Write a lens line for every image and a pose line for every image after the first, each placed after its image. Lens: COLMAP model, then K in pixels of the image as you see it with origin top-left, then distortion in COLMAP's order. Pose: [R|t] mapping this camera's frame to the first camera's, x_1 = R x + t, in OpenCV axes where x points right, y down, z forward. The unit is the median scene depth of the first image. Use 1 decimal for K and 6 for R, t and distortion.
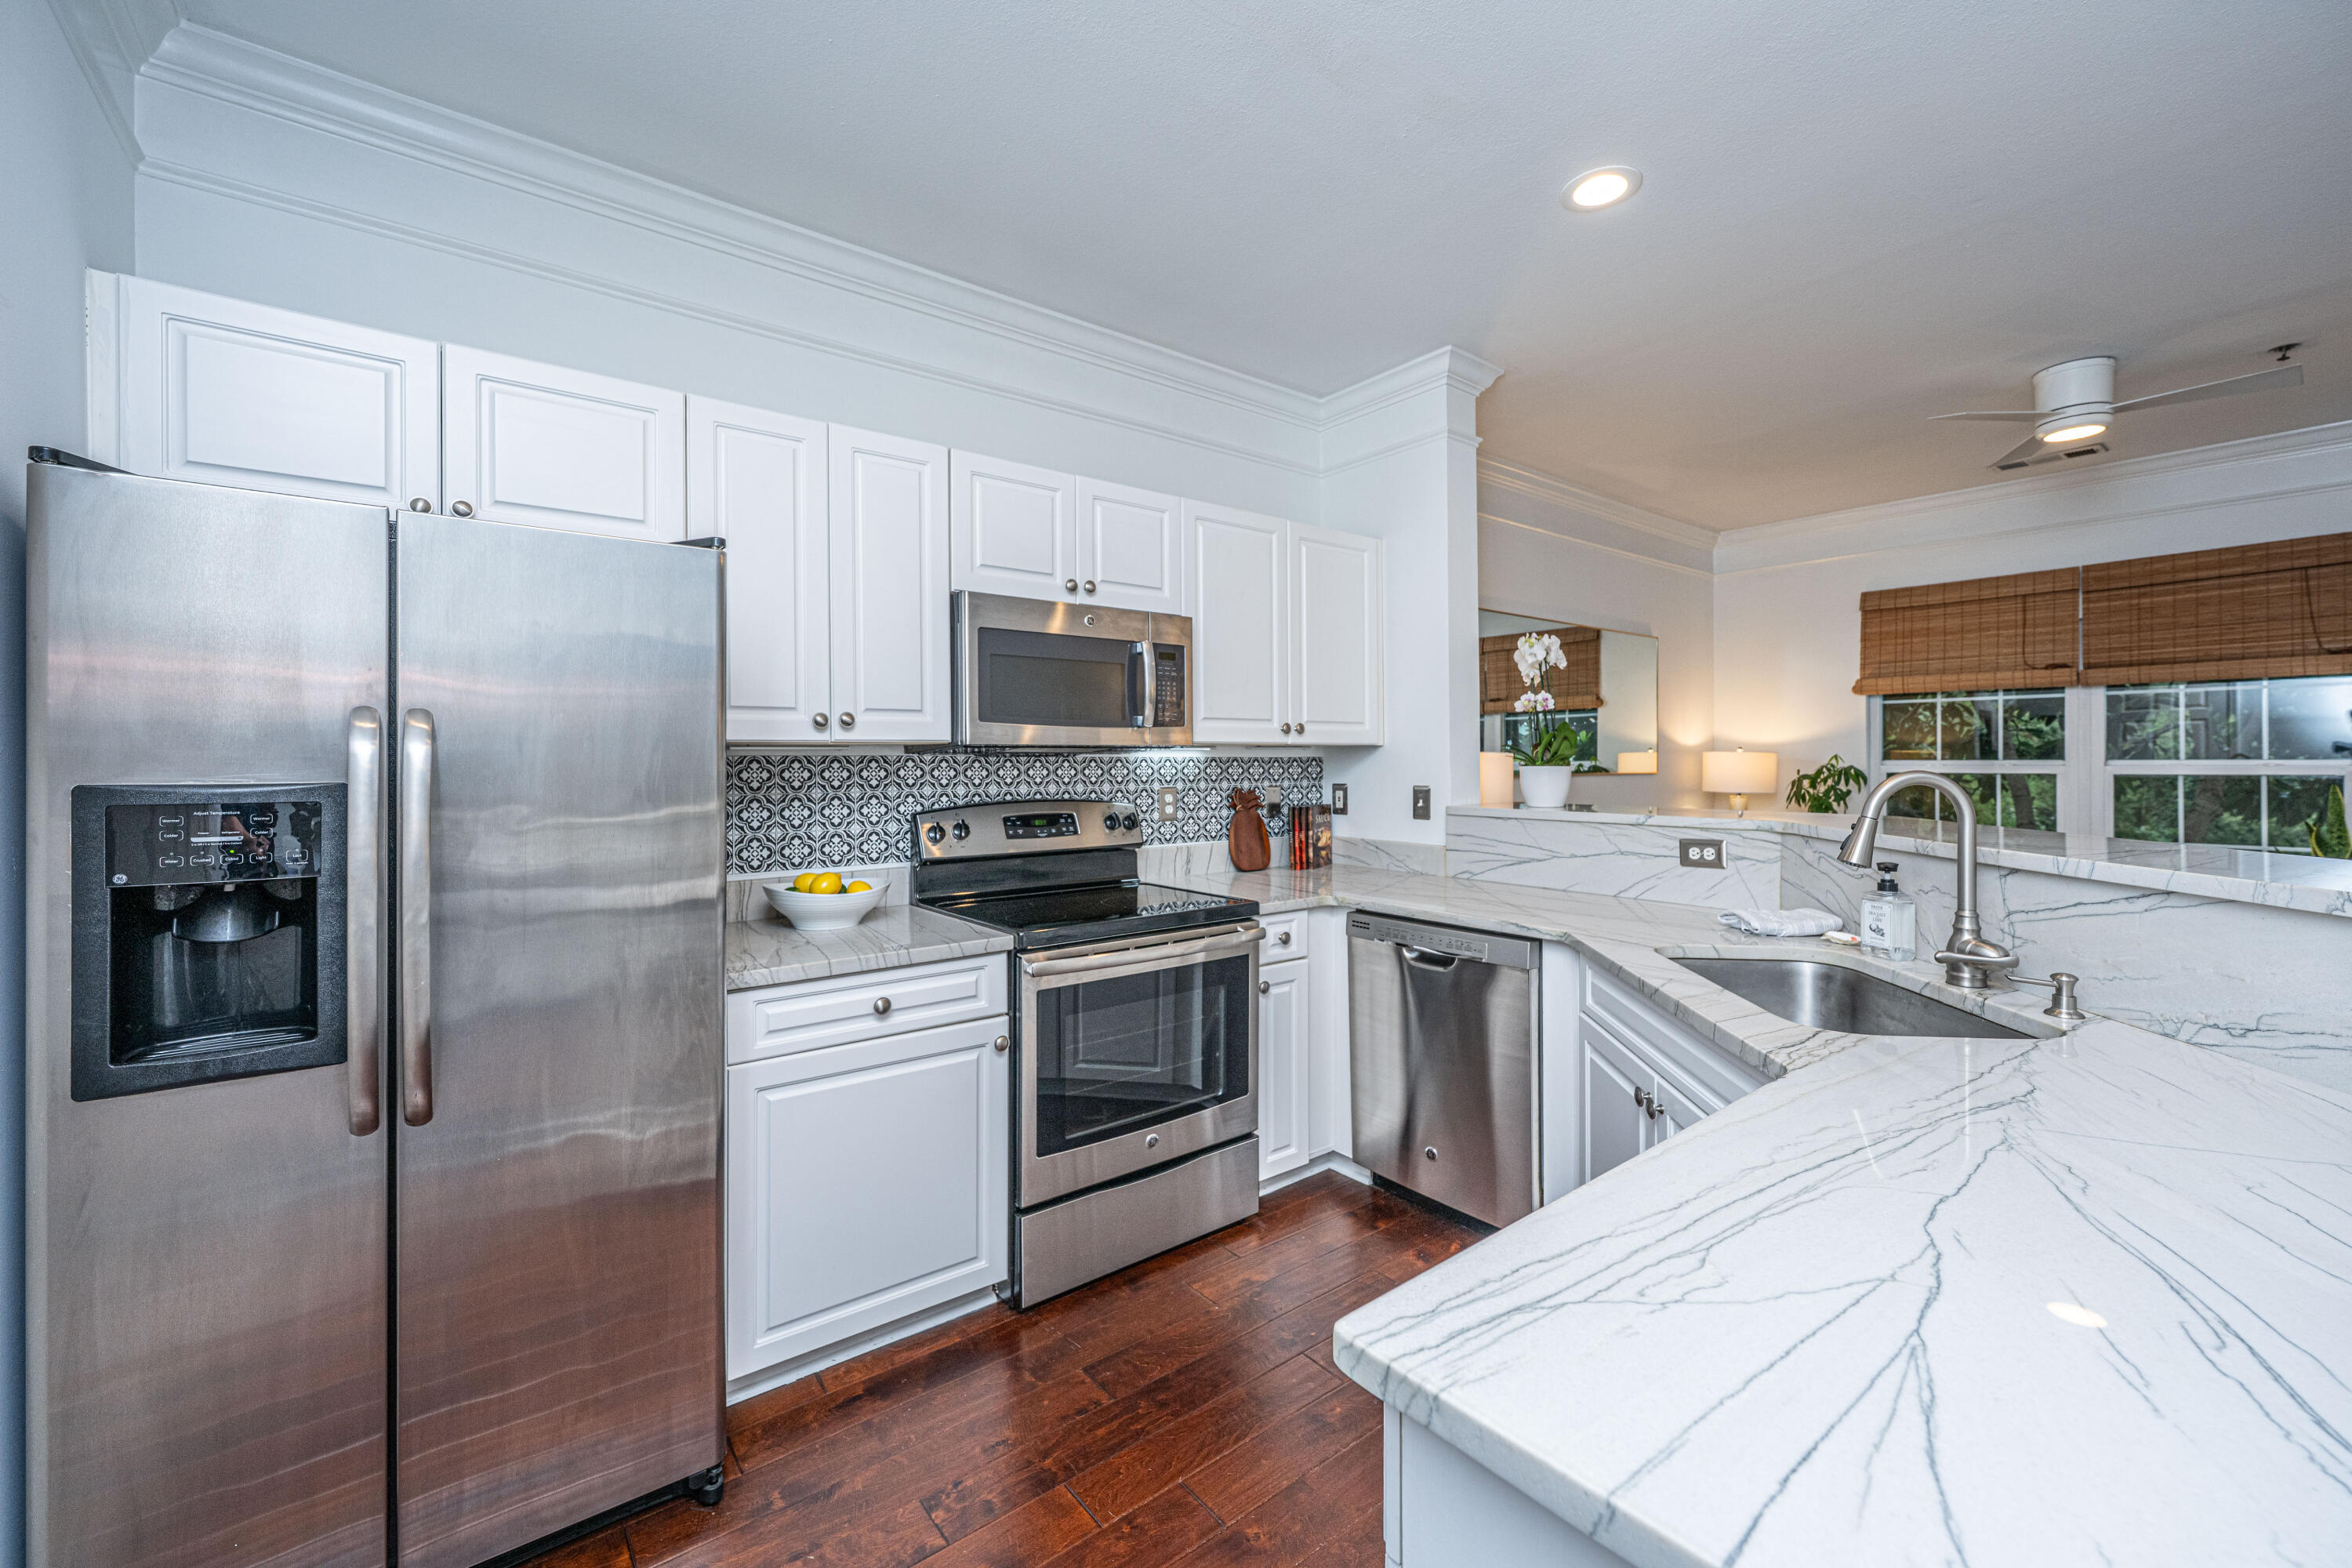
lens RADIAL K [[953.0, 0, 1184.4], [0, 953.0, 756.2], [0, 0, 1]] dist [0.002023, -0.000542]
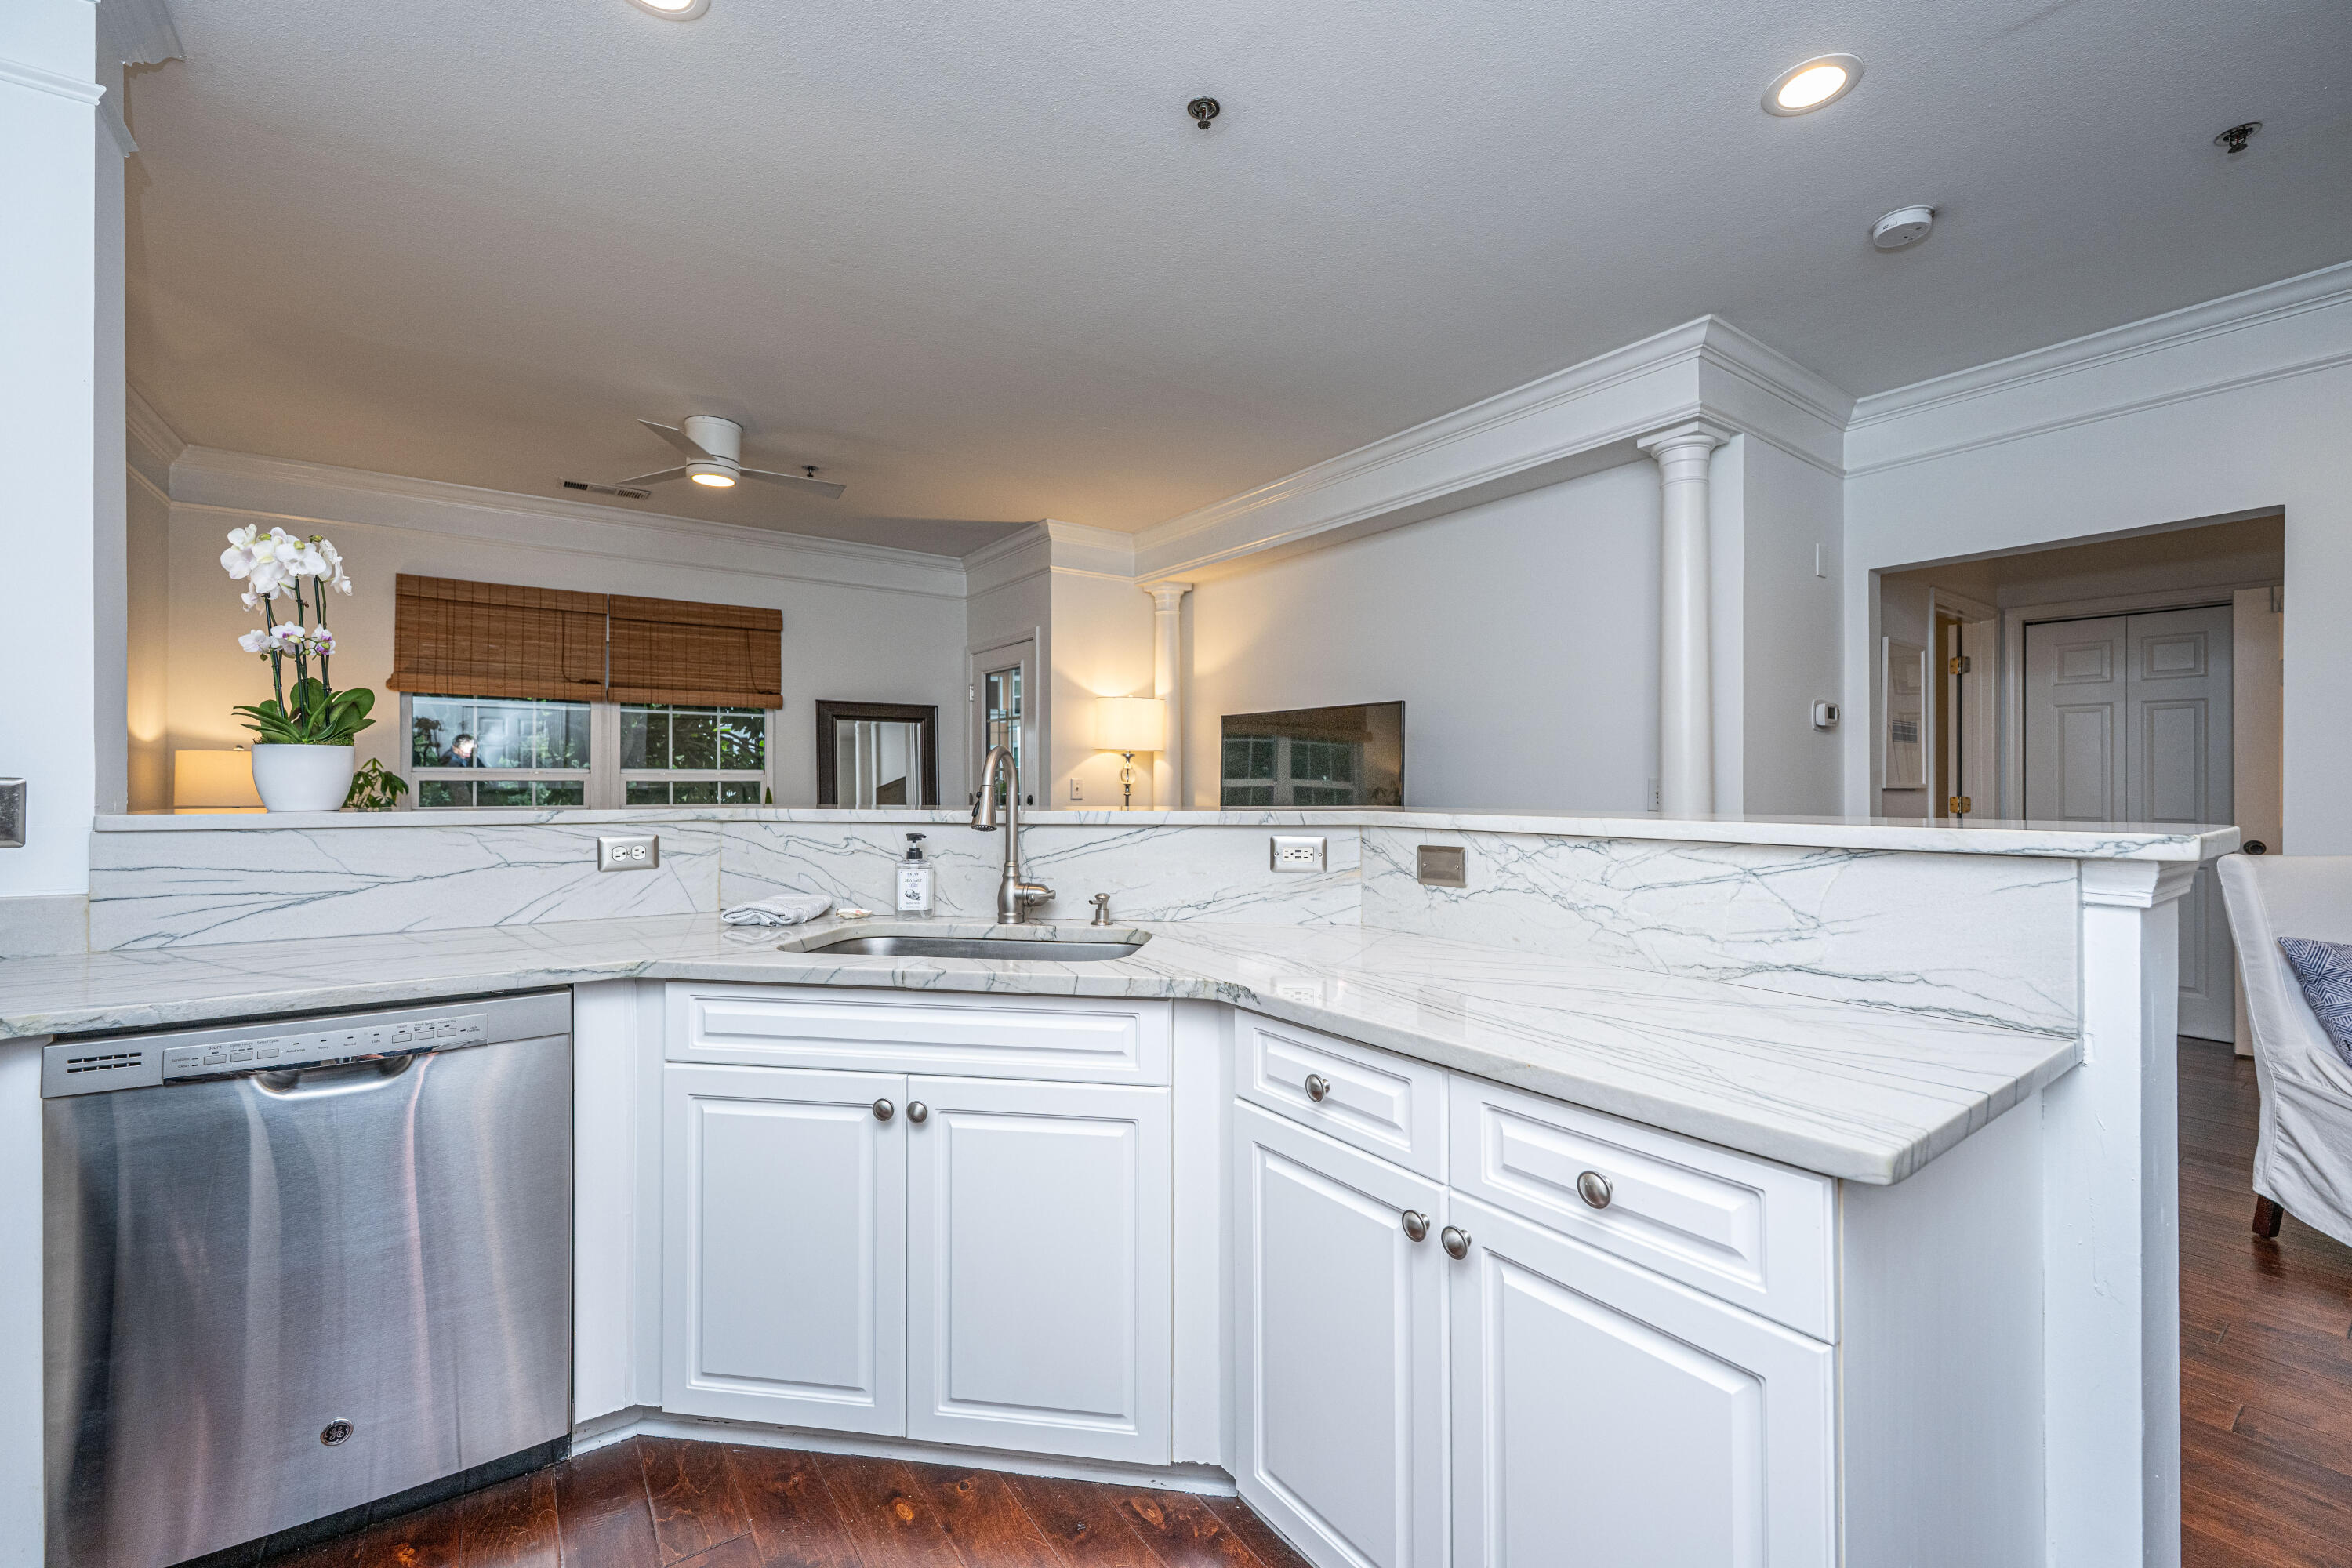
lens RADIAL K [[953.0, 0, 1182.6], [0, 953.0, 794.8], [0, 0, 1]] dist [0.002023, -0.000542]
pose [[0.047037, -0.008303, 0.998859, -0.200389], [-0.002948, 0.999960, 0.008451, 0.033163], [-0.998889, -0.003342, 0.047011, 0.367907]]
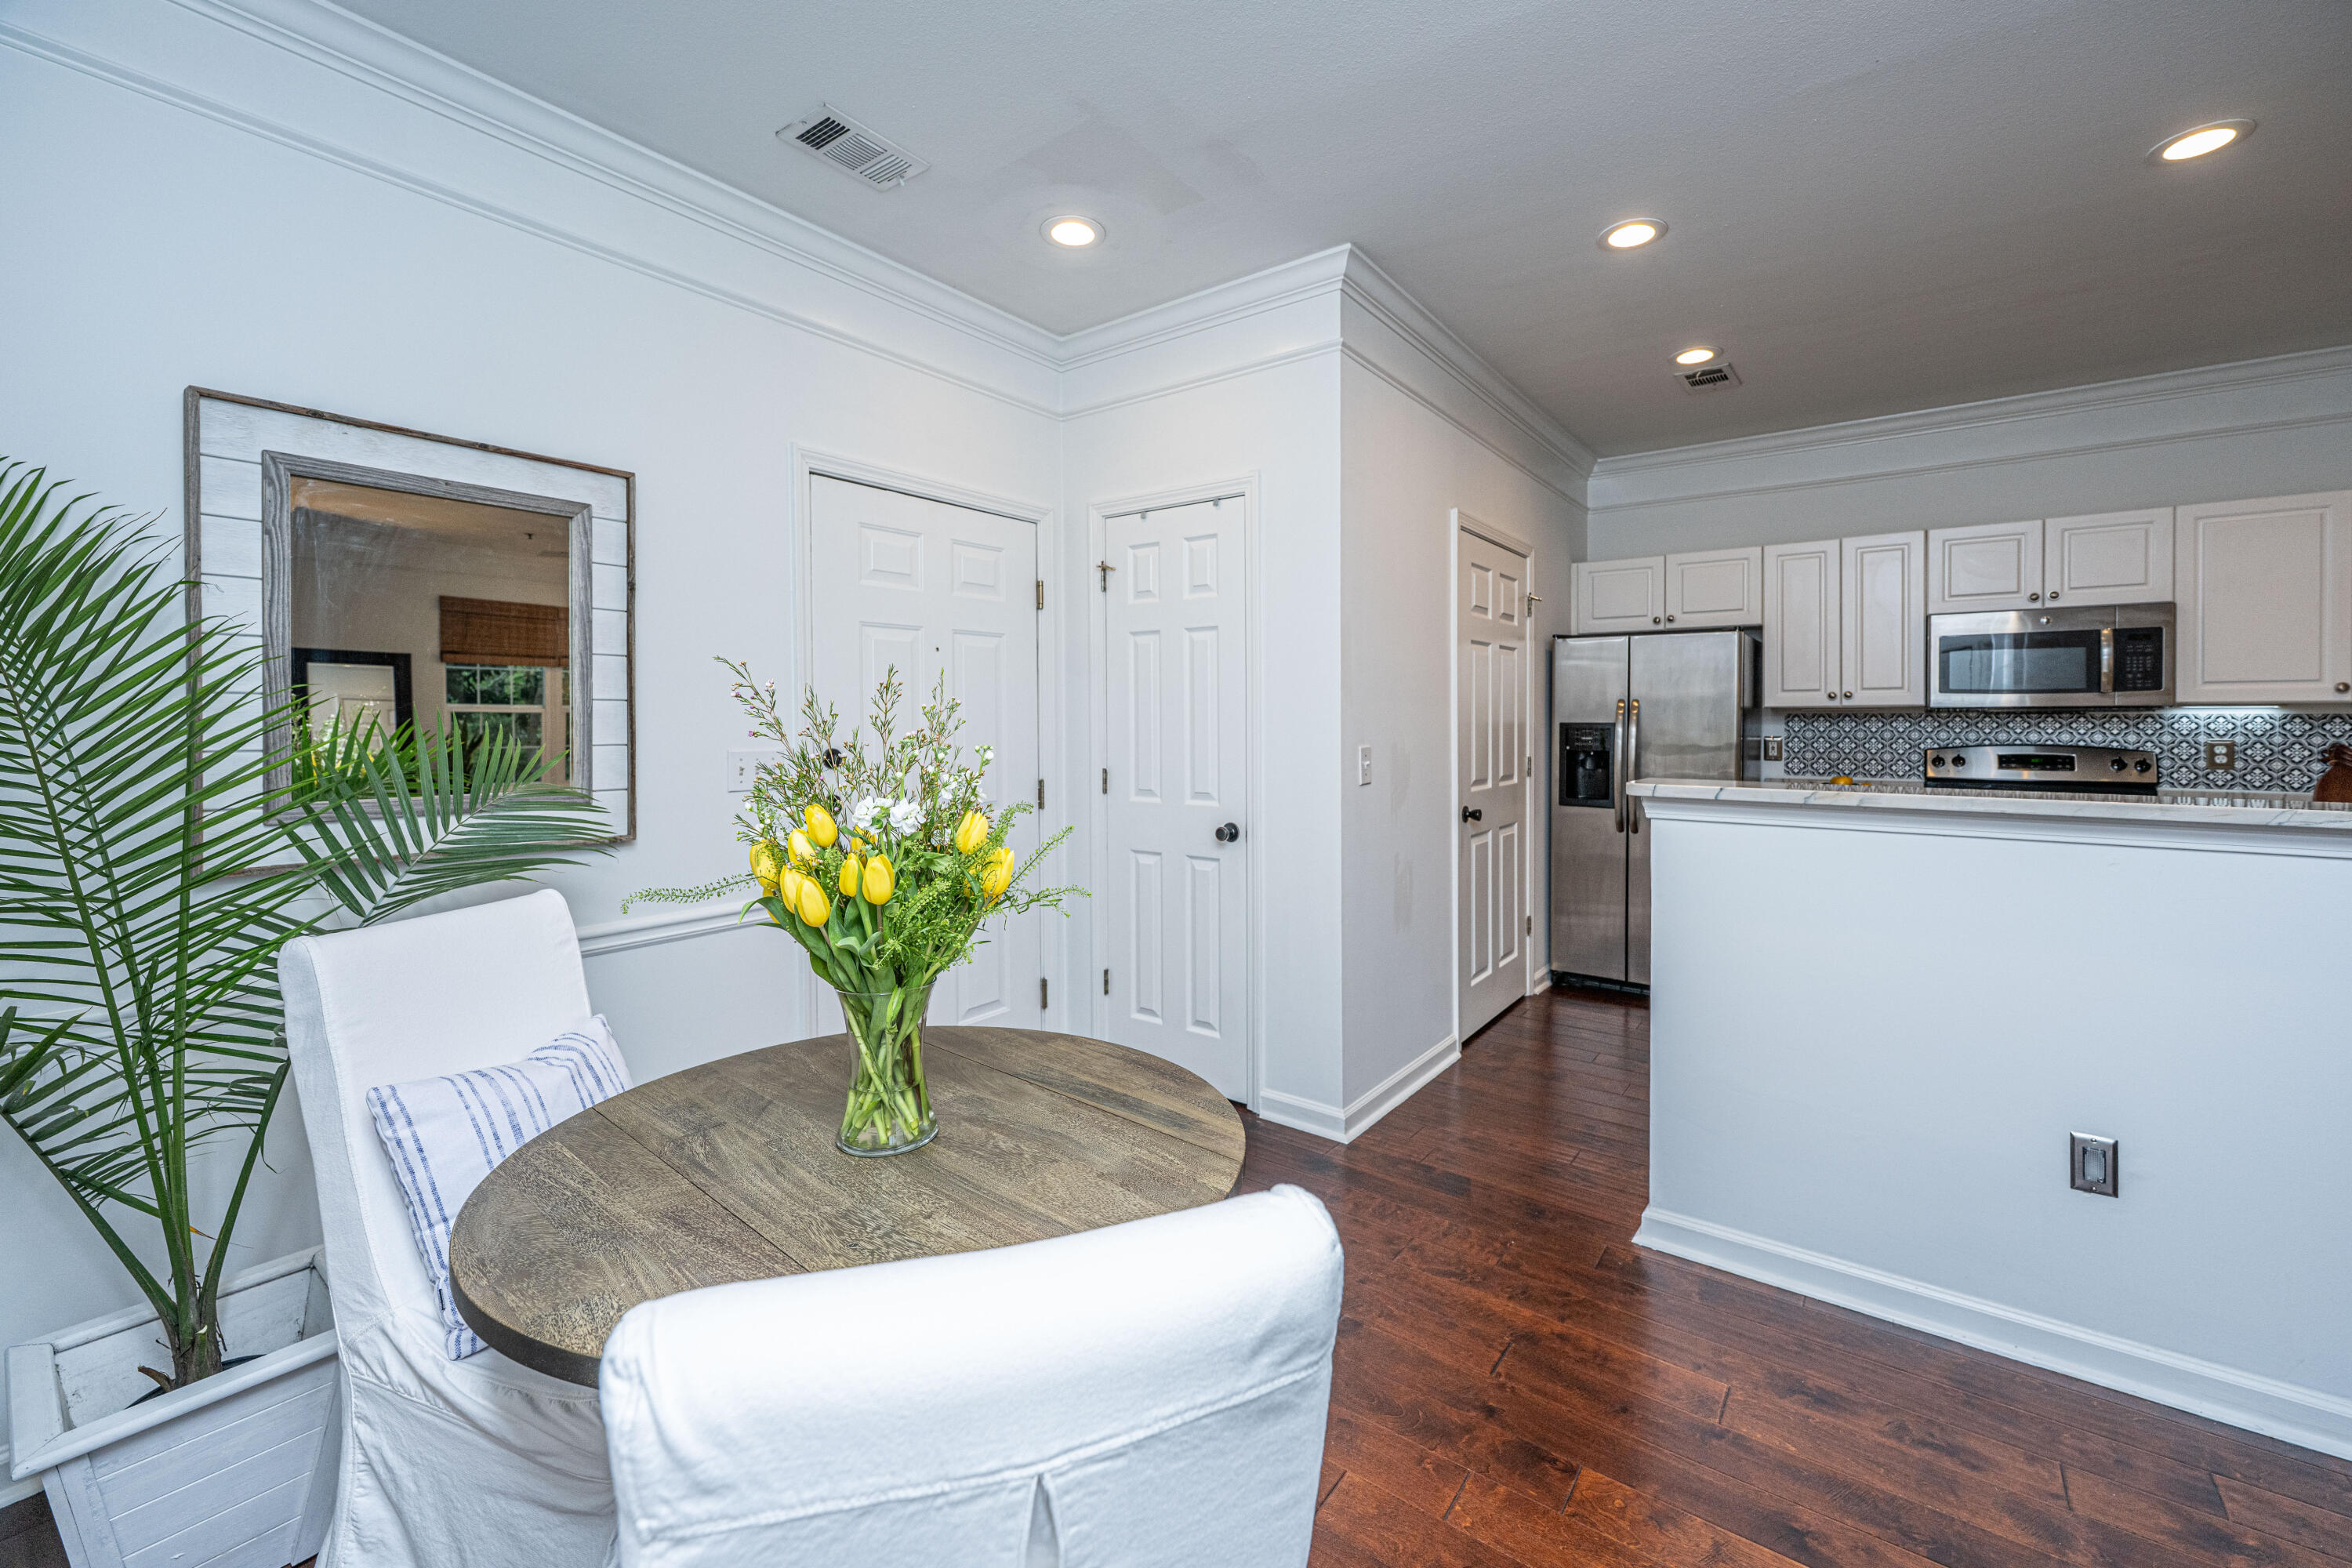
lens RADIAL K [[953.0, 0, 1207.1], [0, 953.0, 723.8], [0, 0, 1]] dist [0.002023, -0.000542]
pose [[0.267880, 0.012506, -0.963371, 0.721987], [0.003343, 0.999898, 0.013910, -0.007169], [0.963446, -0.006947, 0.267811, -0.466456]]
